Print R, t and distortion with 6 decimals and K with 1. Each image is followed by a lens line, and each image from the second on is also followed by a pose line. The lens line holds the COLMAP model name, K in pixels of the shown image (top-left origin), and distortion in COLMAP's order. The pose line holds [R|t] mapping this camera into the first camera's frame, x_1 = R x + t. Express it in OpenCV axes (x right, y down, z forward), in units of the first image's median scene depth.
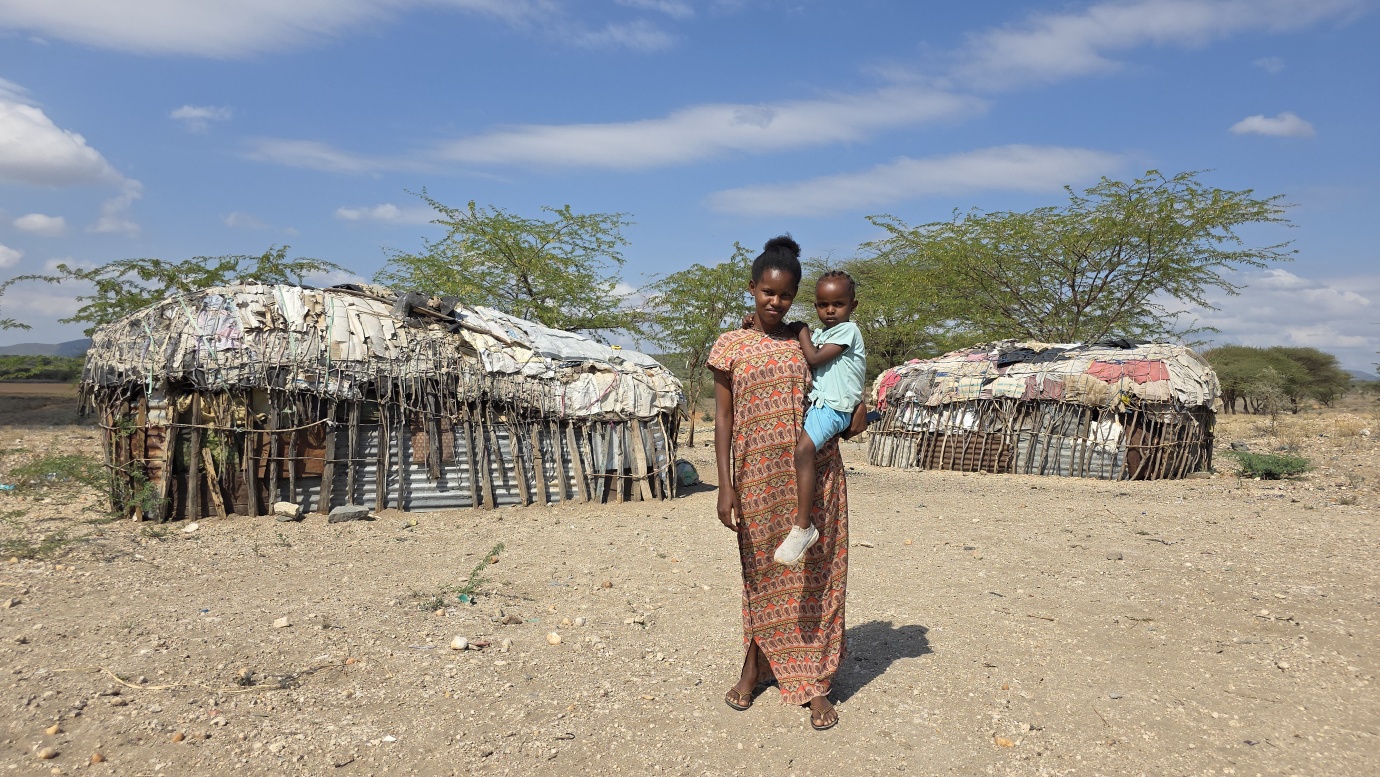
lens RADIAL K [[876.9, 0, 690.0], [0, 876.9, 388.5], [0, 0, 1]] dist [-0.000149, -0.000092]
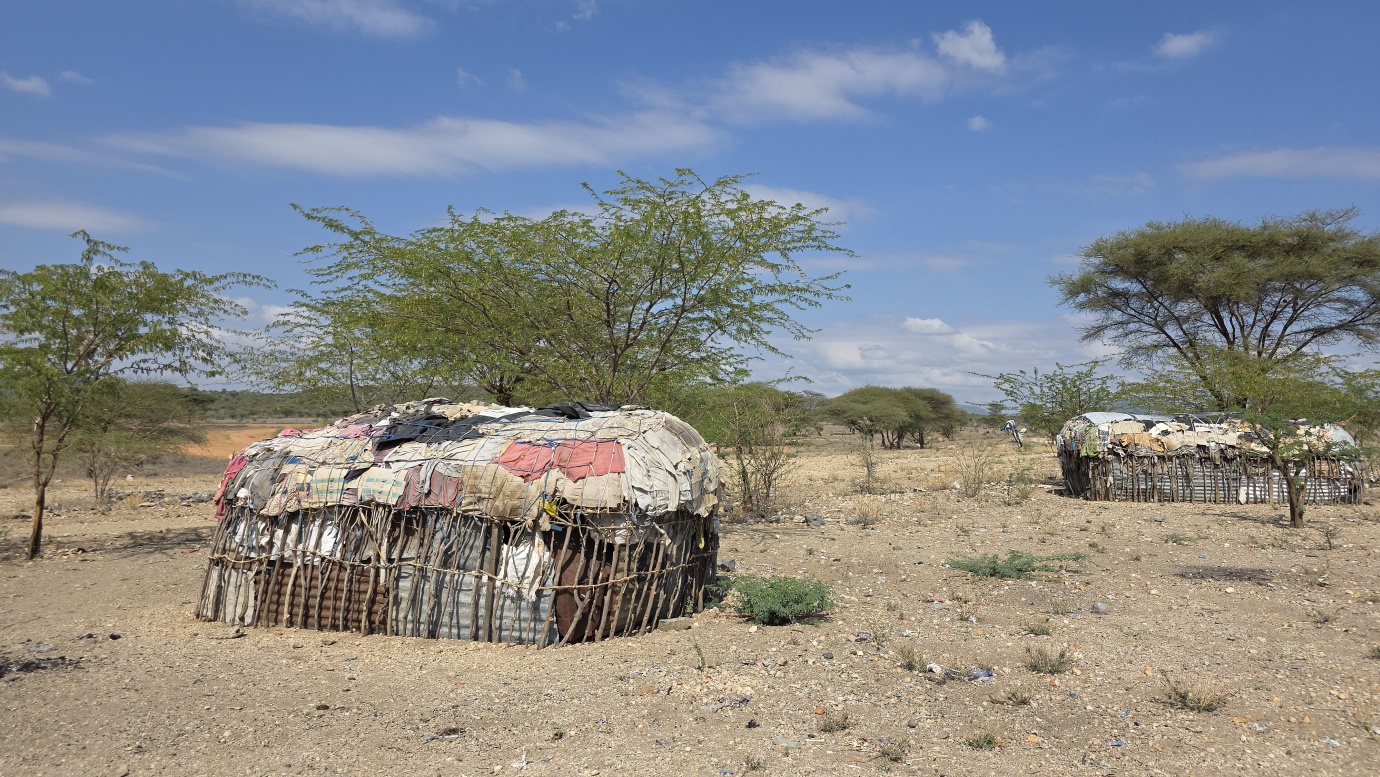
lens RADIAL K [[930.2, 0, 690.0], [0, 930.2, 388.5], [0, 0, 1]] dist [0.028740, -0.000324]
pose [[0.935344, 0.008500, 0.353637, 0.344794], [0.006382, 0.999143, -0.040896, -0.040024], [-0.353681, 0.040509, 0.934488, 0.357820]]
